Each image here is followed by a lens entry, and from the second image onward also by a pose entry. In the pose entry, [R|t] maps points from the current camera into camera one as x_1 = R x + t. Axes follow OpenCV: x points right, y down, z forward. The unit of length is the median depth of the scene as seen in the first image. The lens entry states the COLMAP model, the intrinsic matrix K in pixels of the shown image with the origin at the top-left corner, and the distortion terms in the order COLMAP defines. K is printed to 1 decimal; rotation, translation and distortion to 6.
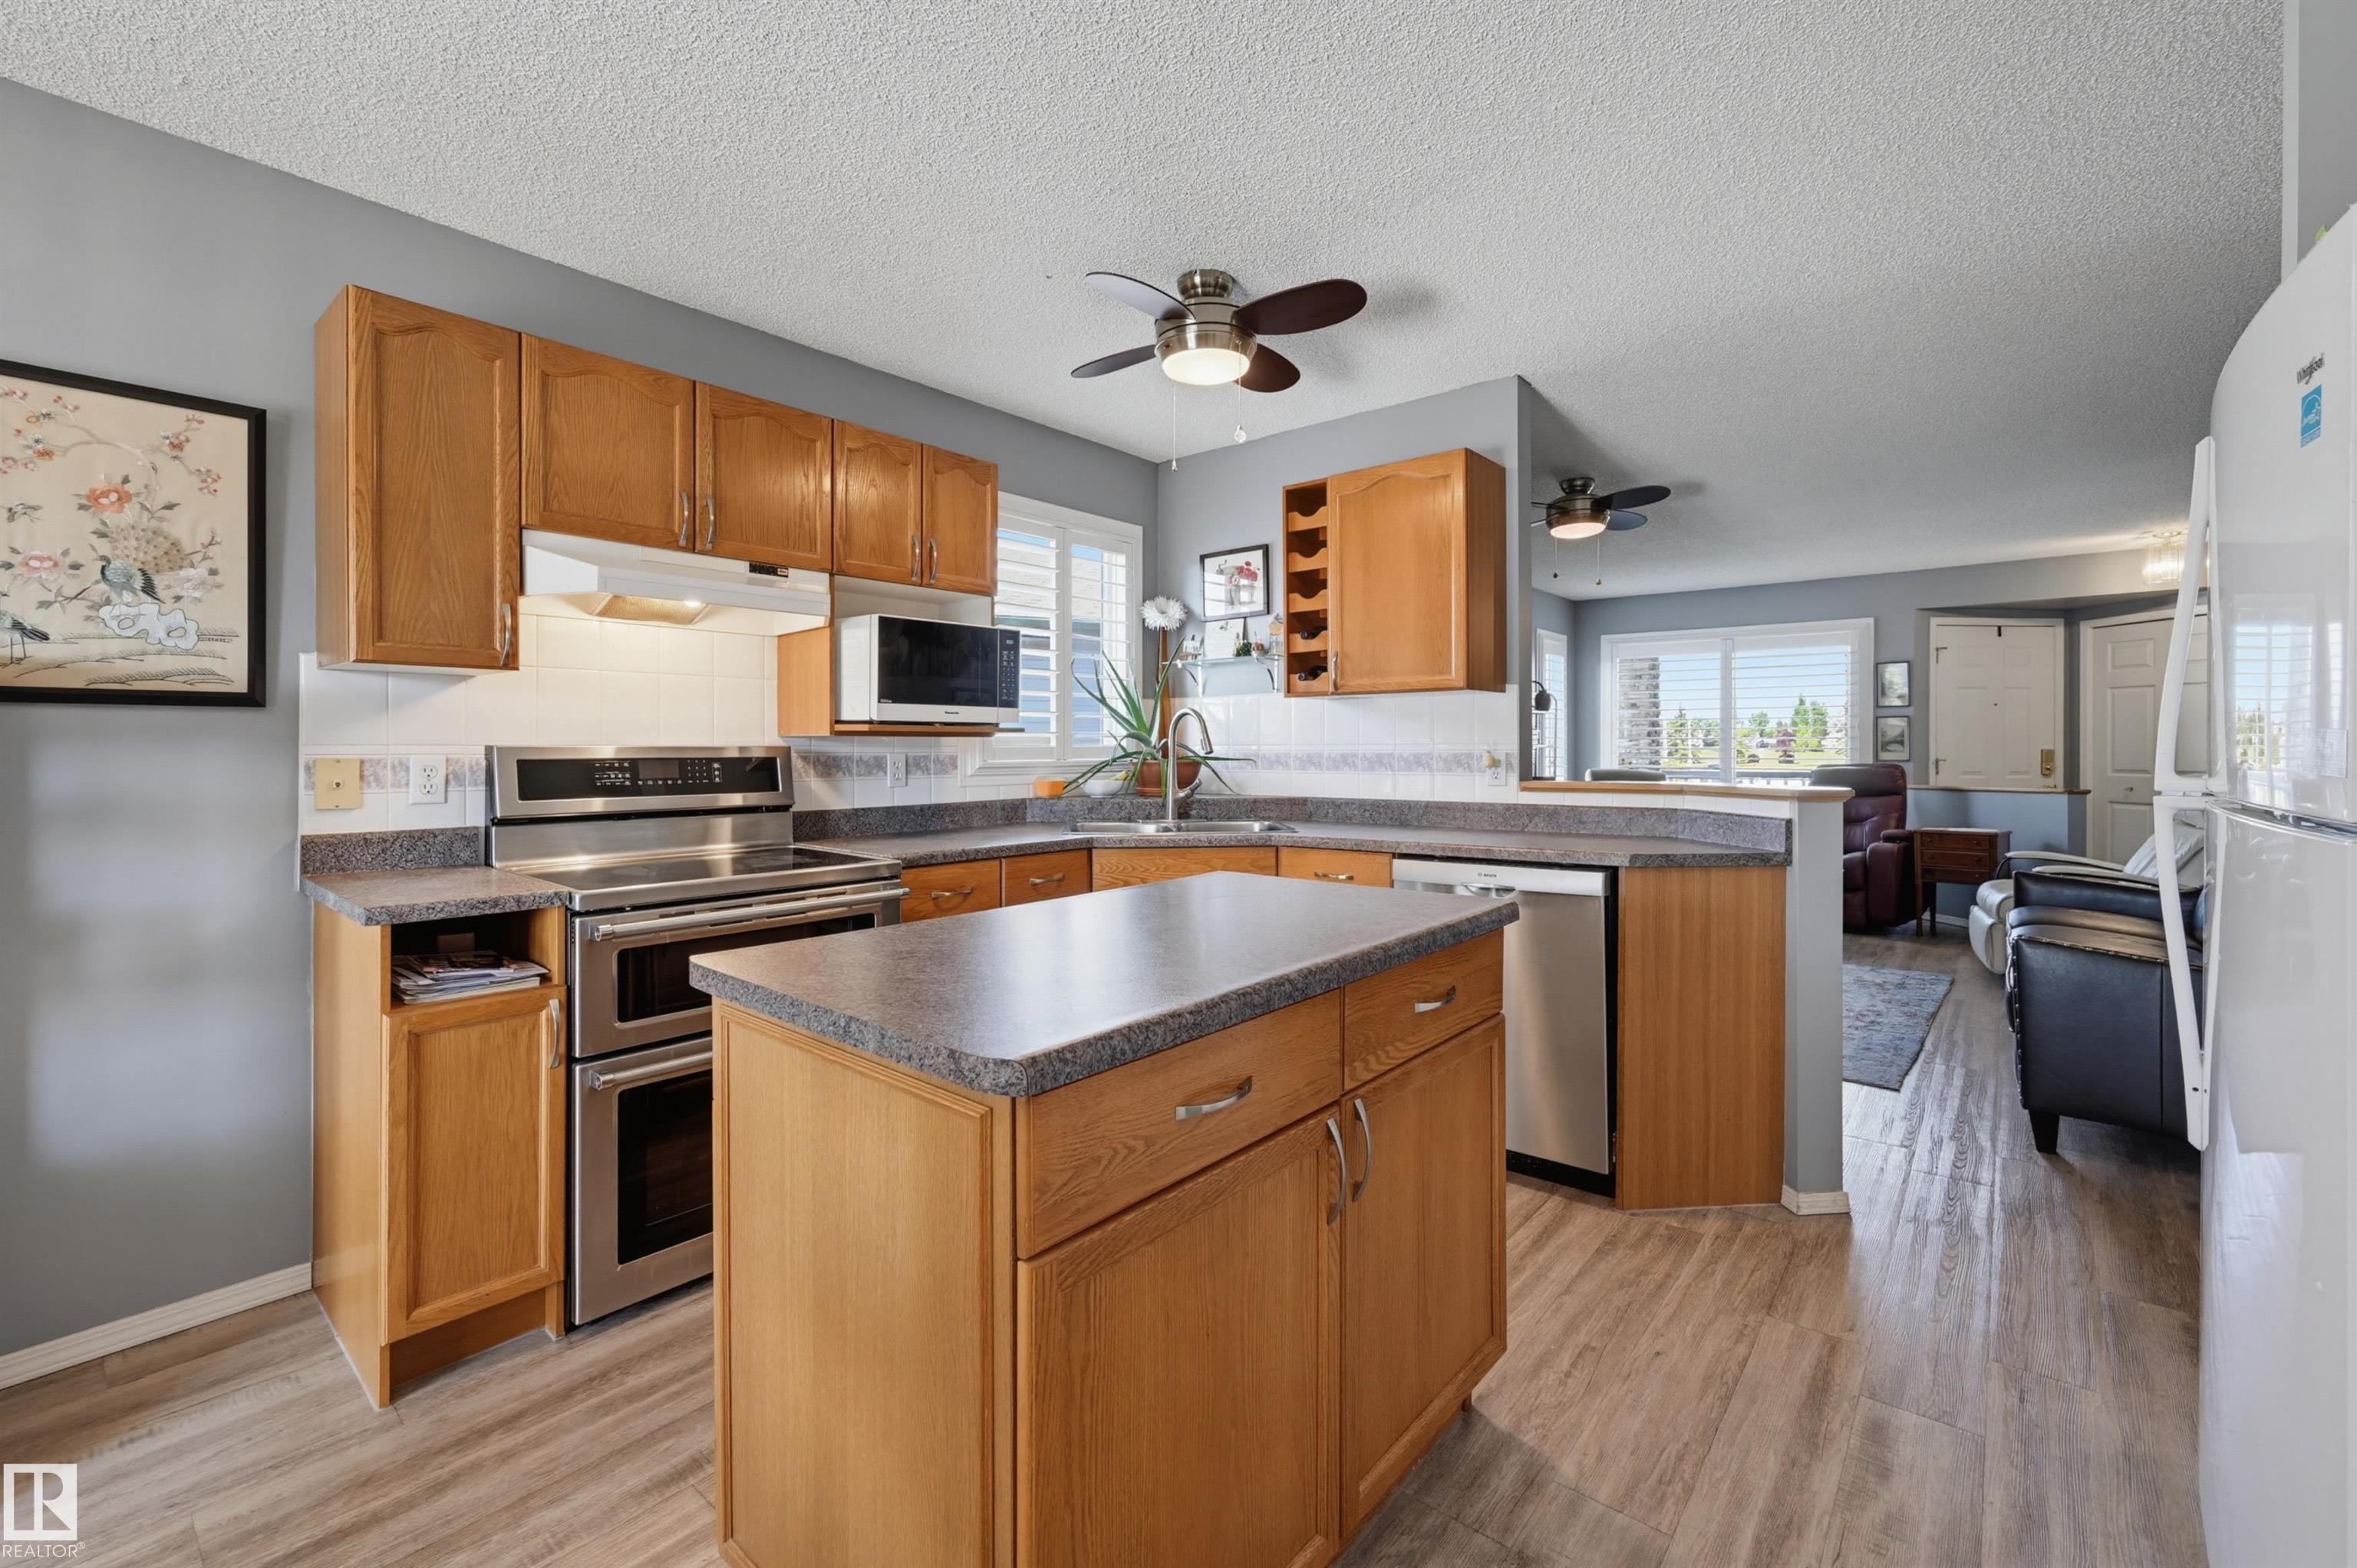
lens RADIAL K [[983.8, 0, 1173.4], [0, 983.8, 749.6], [0, 0, 1]] dist [-0.001445, -0.000031]
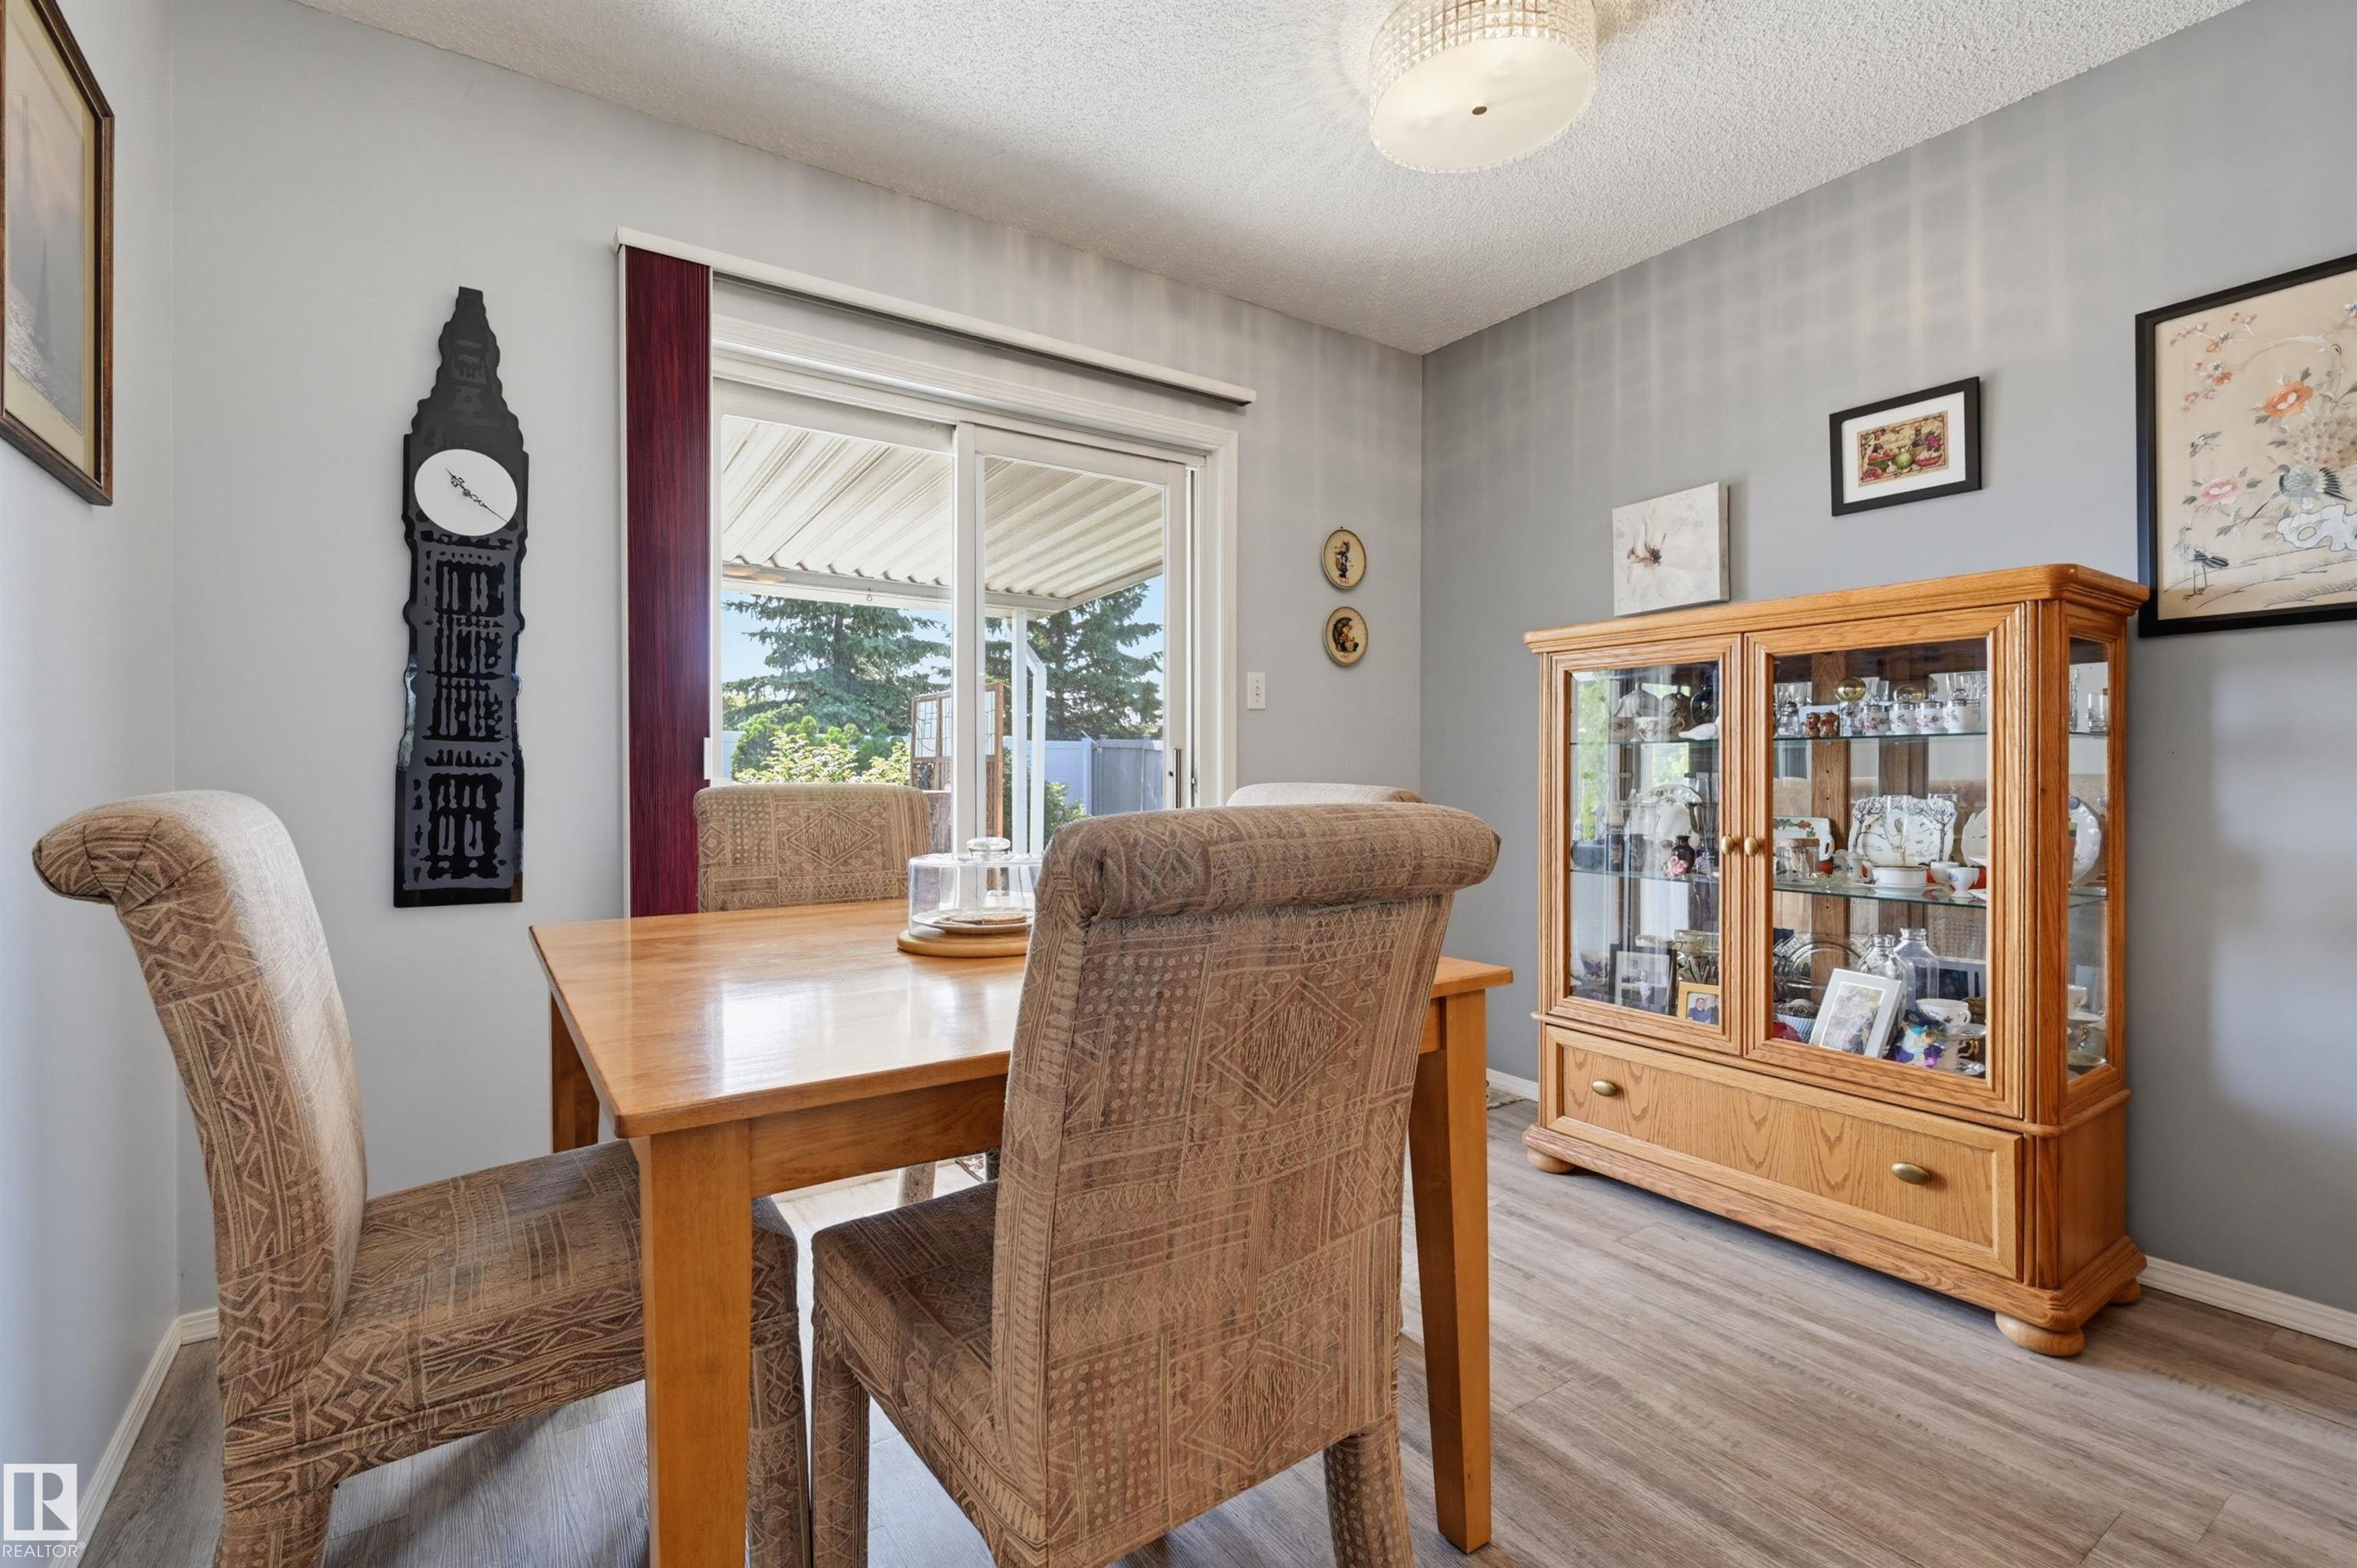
lens RADIAL K [[1051.6, 0, 1165.1], [0, 1051.6, 779.0], [0, 0, 1]] dist [-0.000480, 0.000790]
pose [[-0.269683, 0.007993, -0.962916, 0.097798], [-0.001113, 0.999962, 0.008613, 0.057383], [0.962949, 0.003395, -0.269664, 0.156568]]
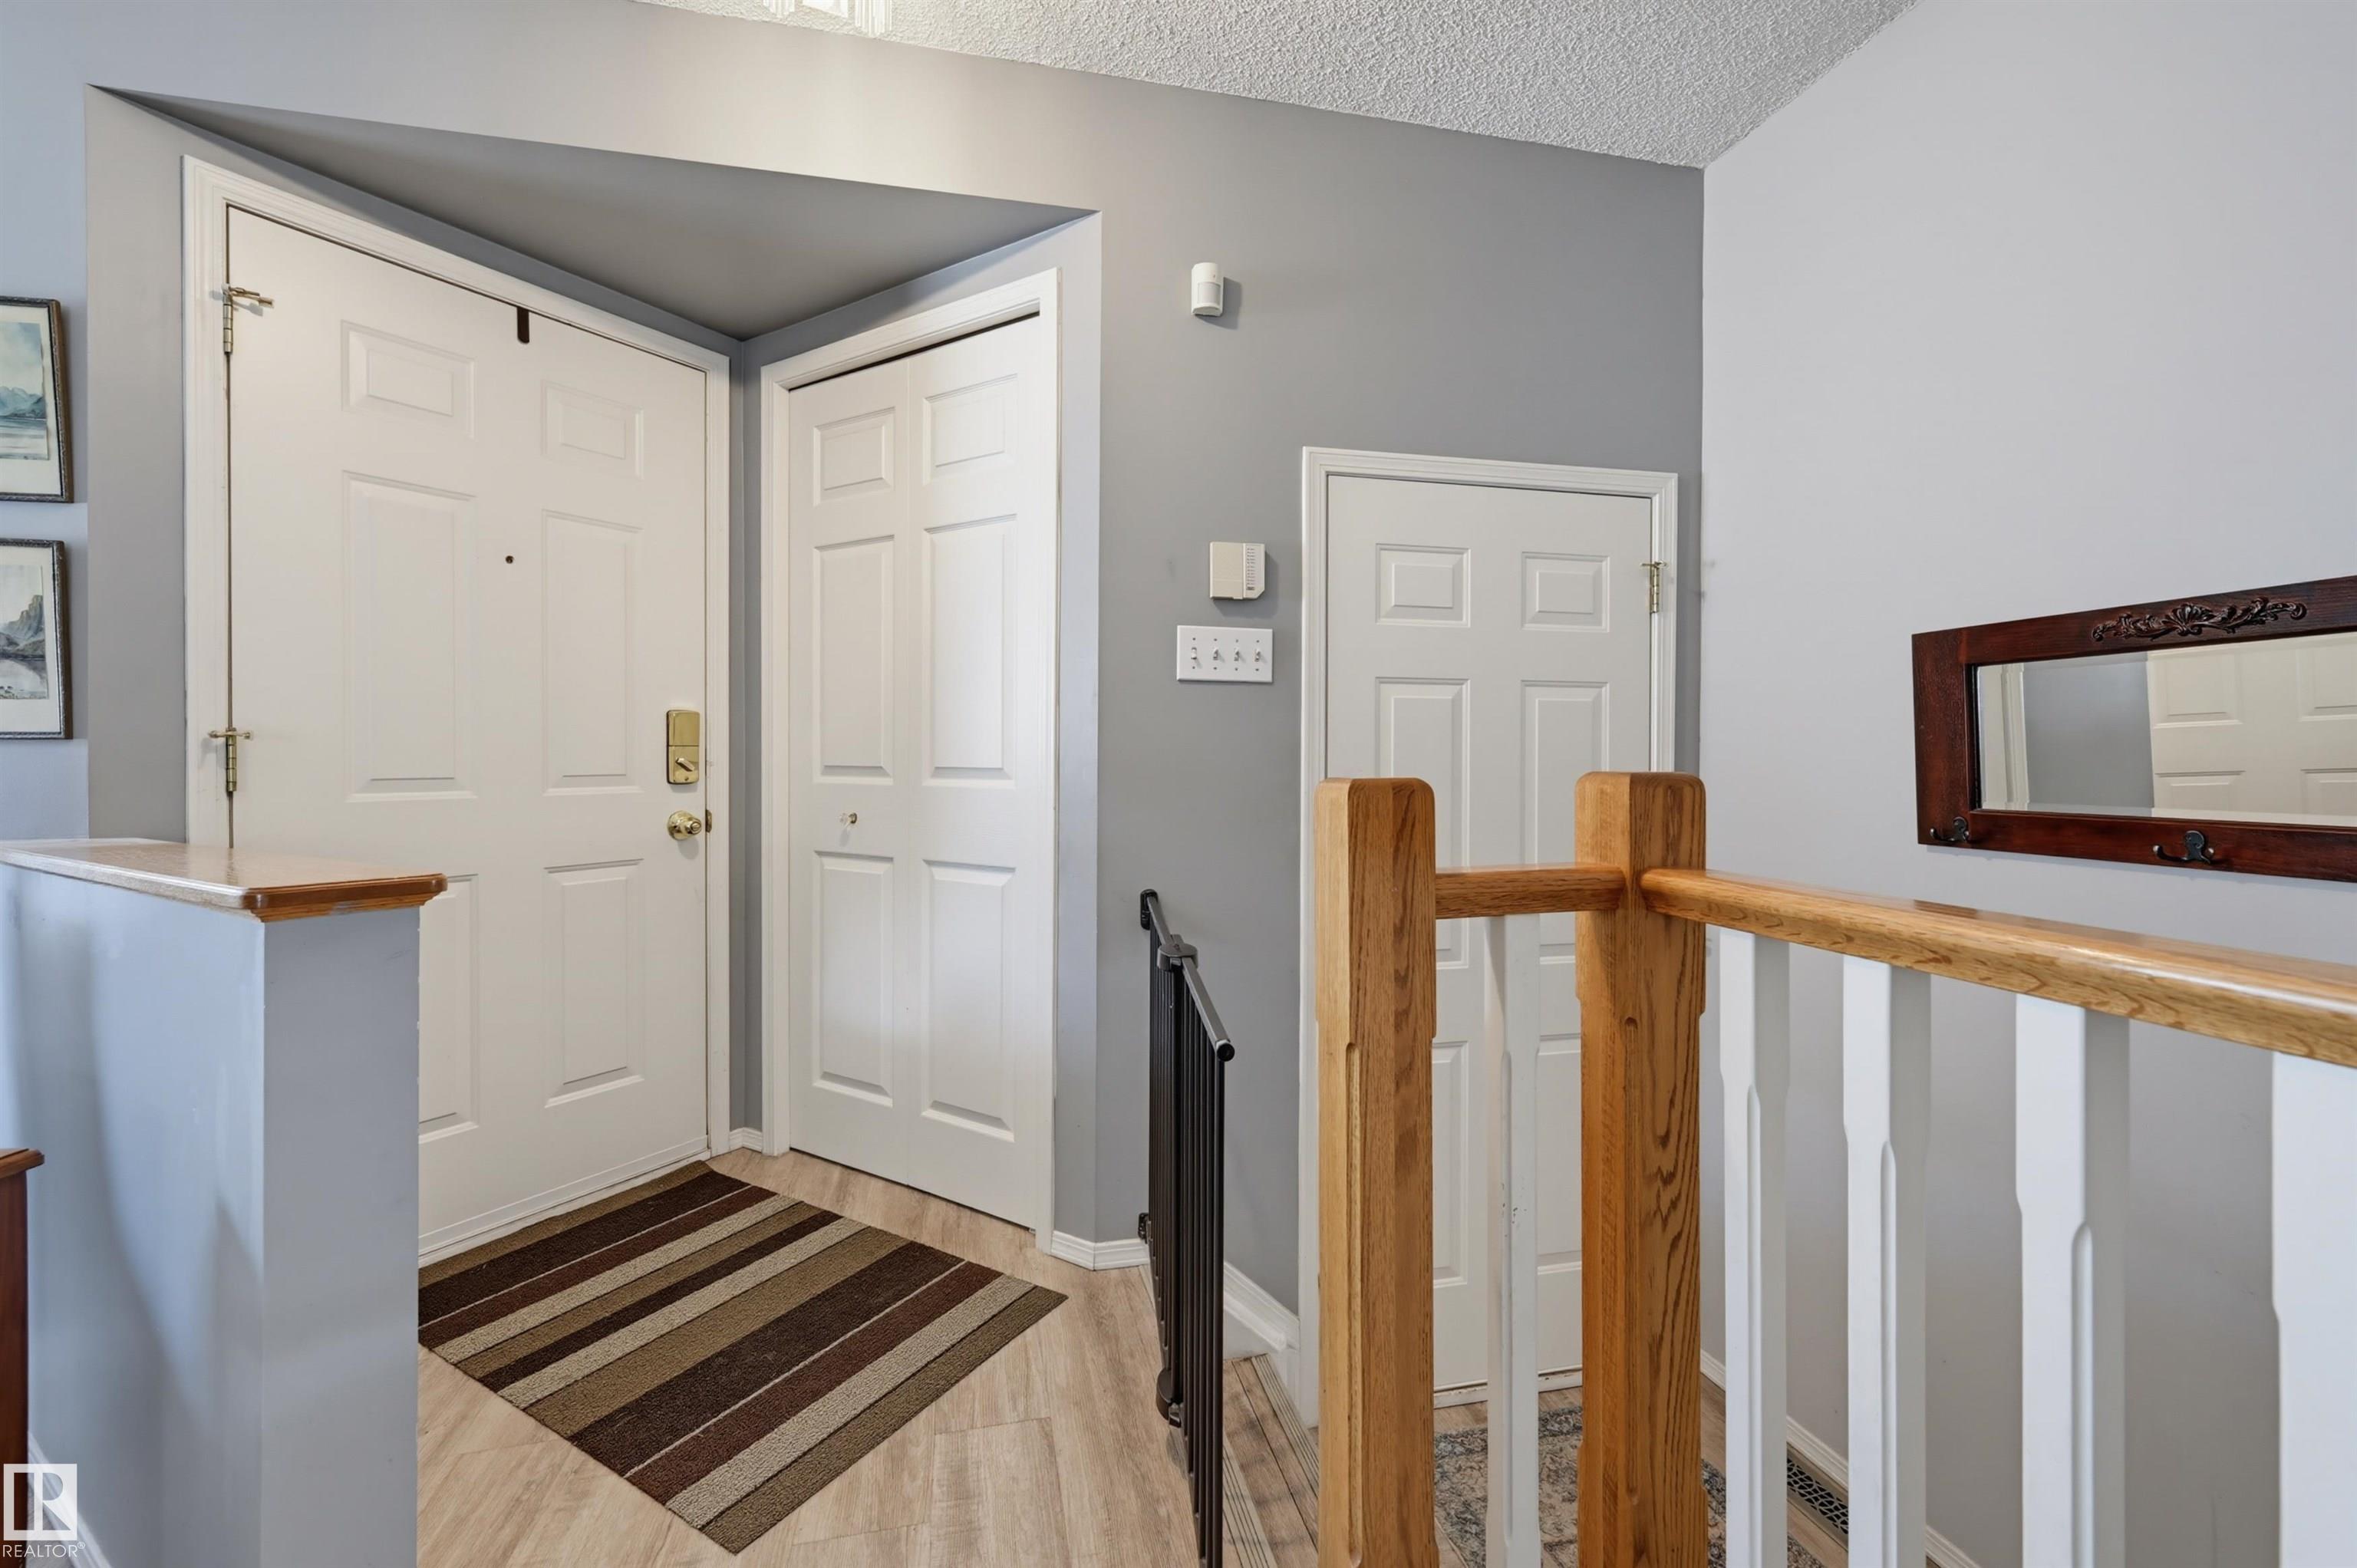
lens RADIAL K [[965.7, 0, 1178.2], [0, 965.7, 755.1], [0, 0, 1]] dist [-0.001337, -0.000114]
pose [[0.601439, 0.000615, 0.798919, 1.671289], [-0.000303, 1.000000, -0.000541, 0.036987], [-0.798919, 0.000083, 0.601439, 1.507620]]
